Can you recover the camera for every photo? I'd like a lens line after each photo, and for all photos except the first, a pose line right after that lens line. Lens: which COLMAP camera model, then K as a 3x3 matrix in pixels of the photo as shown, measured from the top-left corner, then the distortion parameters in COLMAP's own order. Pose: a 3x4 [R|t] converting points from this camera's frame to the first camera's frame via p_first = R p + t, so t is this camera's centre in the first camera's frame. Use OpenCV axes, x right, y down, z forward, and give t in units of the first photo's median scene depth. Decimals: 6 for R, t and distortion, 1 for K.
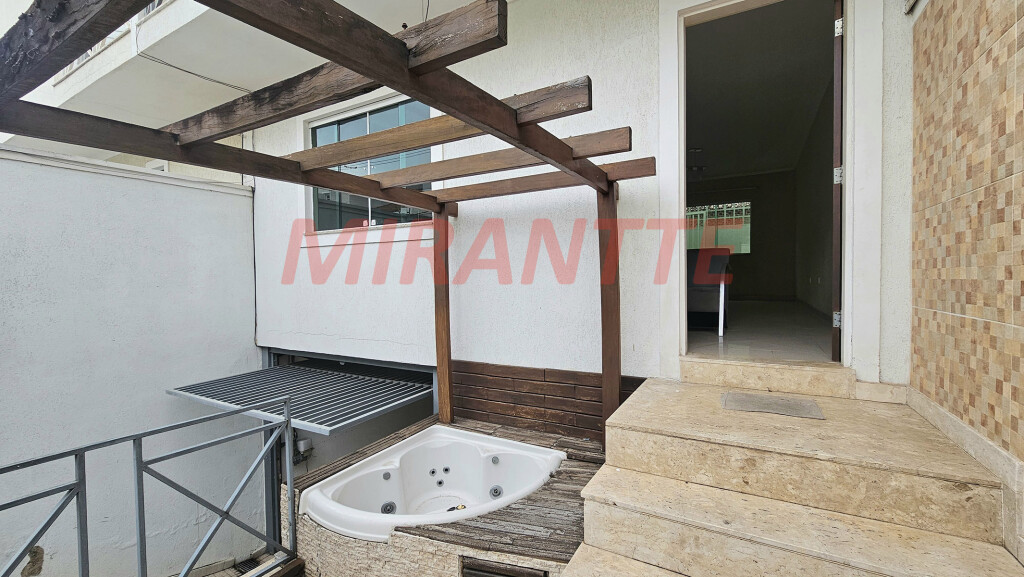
lens RADIAL K [[416.5, 0, 520.9], [0, 416.5, 289.7], [0, 0, 1]] dist [-0.002394, 0.000840]
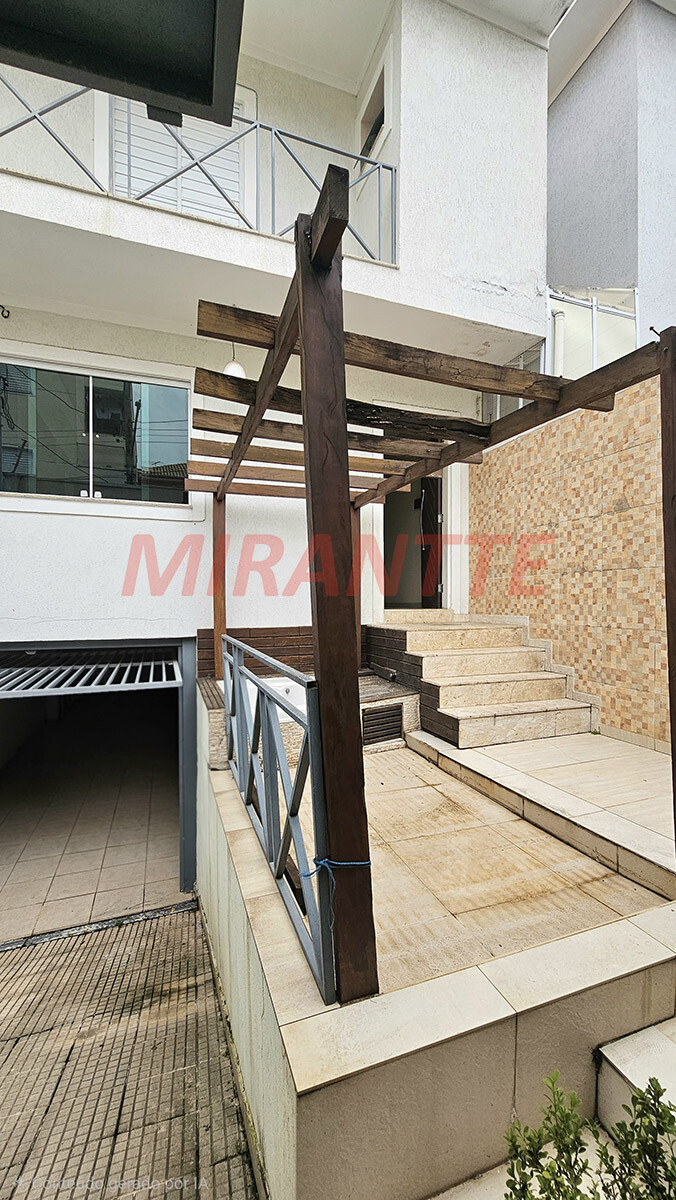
lens RADIAL K [[487.1, 0, 335.8], [0, 487.1, 607.6], [0, 0, 1]] dist [-0.002739, 0.000530]
pose [[0.662967, 0.002862, 0.748643, -1.474962], [0.011761, 0.999829, -0.014237, 0.207728], [-0.748556, 0.018243, 0.662821, -0.227561]]
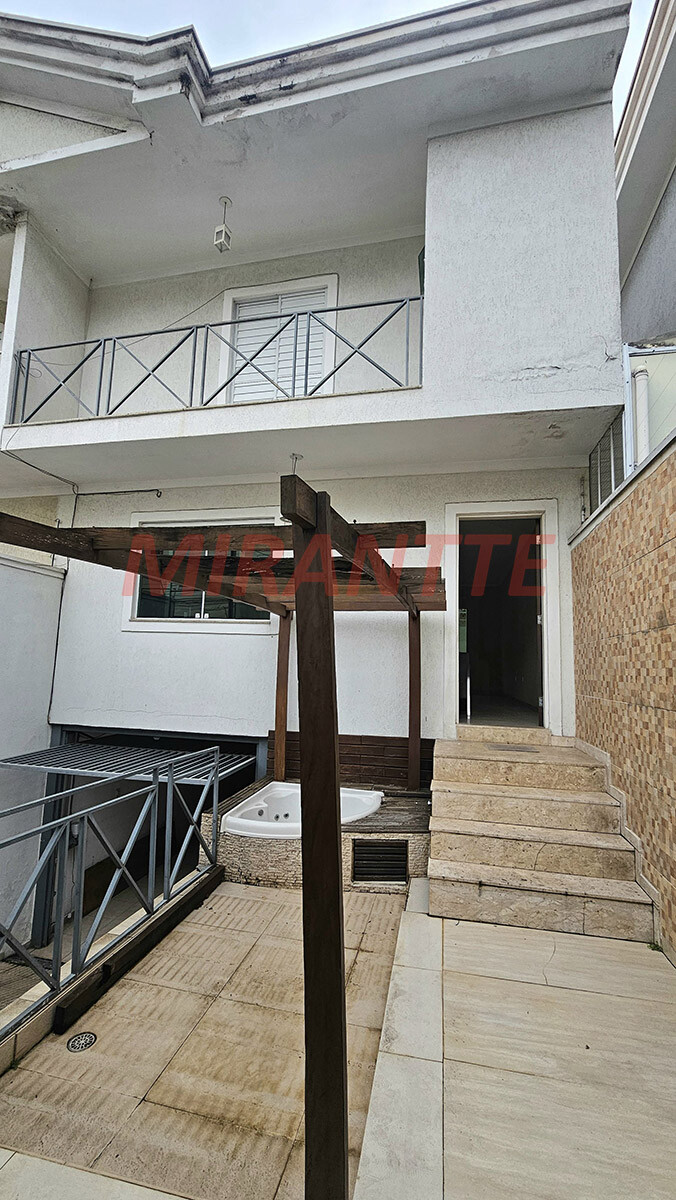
lens RADIAL K [[487.1, 0, 339.9], [0, 487.1, 611.7], [0, 0, 1]] dist [-0.002739, 0.000530]
pose [[0.957882, 0.075989, 0.276924, -0.674569], [-0.036540, 0.988767, -0.144927, 0.026891], [-0.284826, 0.128704, 0.949900, -0.786284]]
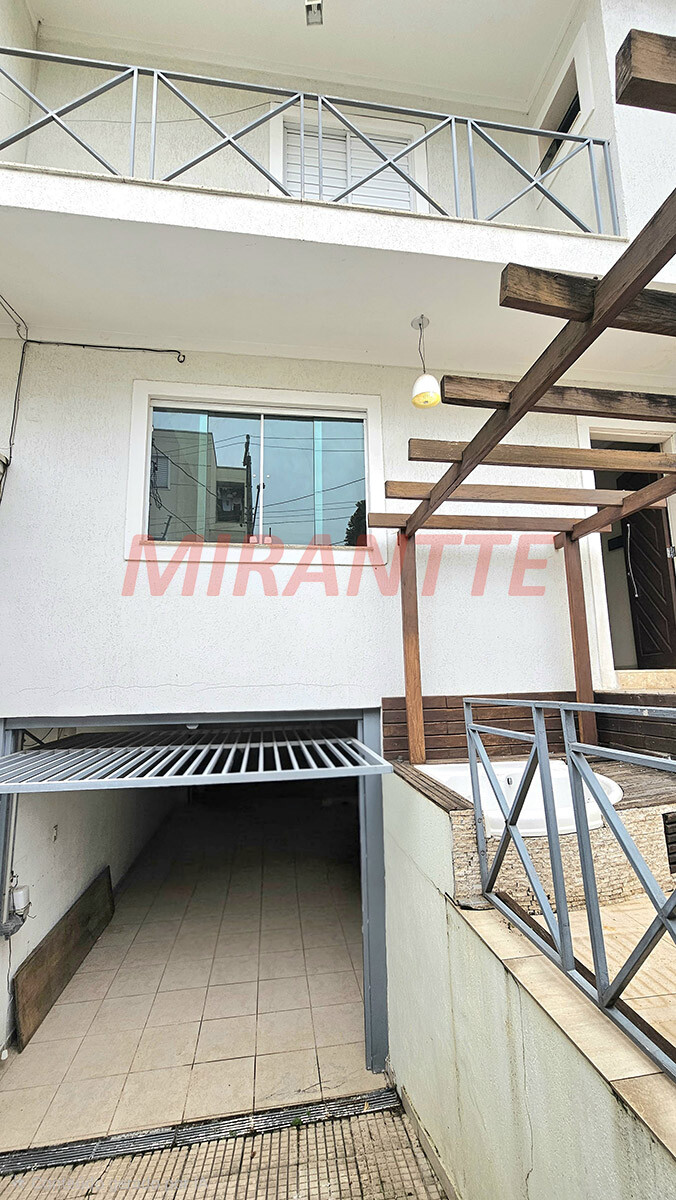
lens RADIAL K [[487.1, 0, 336.6], [0, 487.1, 608.7], [0, 0, 1]] dist [-0.002739, 0.000530]
pose [[0.798097, 0.089455, 0.595852, -1.443701], [0.022303, 0.983854, -0.177578, 0.257005], [-0.602116, 0.155013, 0.783216, 0.347580]]
